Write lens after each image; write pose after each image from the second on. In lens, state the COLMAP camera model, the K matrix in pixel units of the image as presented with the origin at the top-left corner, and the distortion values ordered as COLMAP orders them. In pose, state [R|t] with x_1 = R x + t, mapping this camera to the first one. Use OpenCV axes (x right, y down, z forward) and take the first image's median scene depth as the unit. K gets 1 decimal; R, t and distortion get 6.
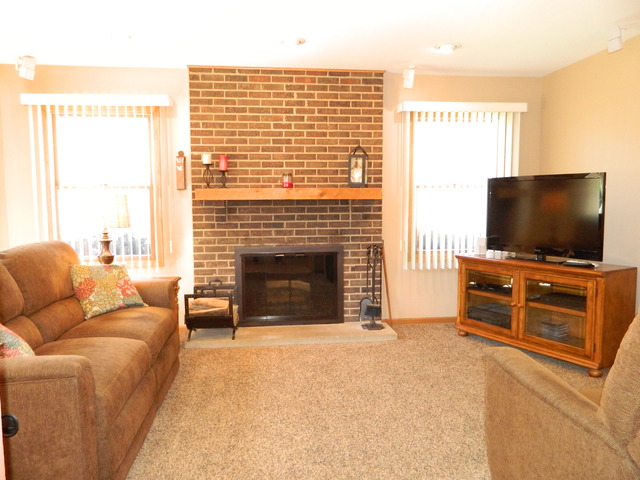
lens RADIAL K [[474.7, 0, 318.9], [0, 474.7, 239.6], [0, 0, 1]] dist [0.002859, -0.012515]
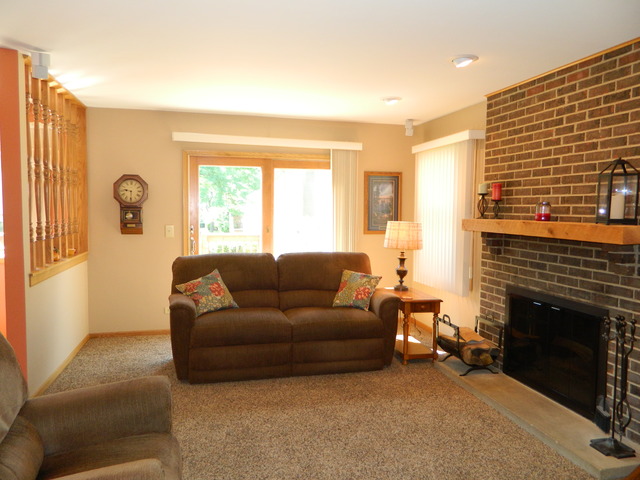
lens RADIAL K [[474.7, 0, 318.6], [0, 474.7, 239.6], [0, 0, 1]] dist [0.002859, -0.012515]
pose [[0.126862, 0.075429, -0.989048, 0.668660], [-0.096212, 0.993339, 0.063415, -0.091180], [0.987243, 0.087114, 0.133274, 0.524899]]
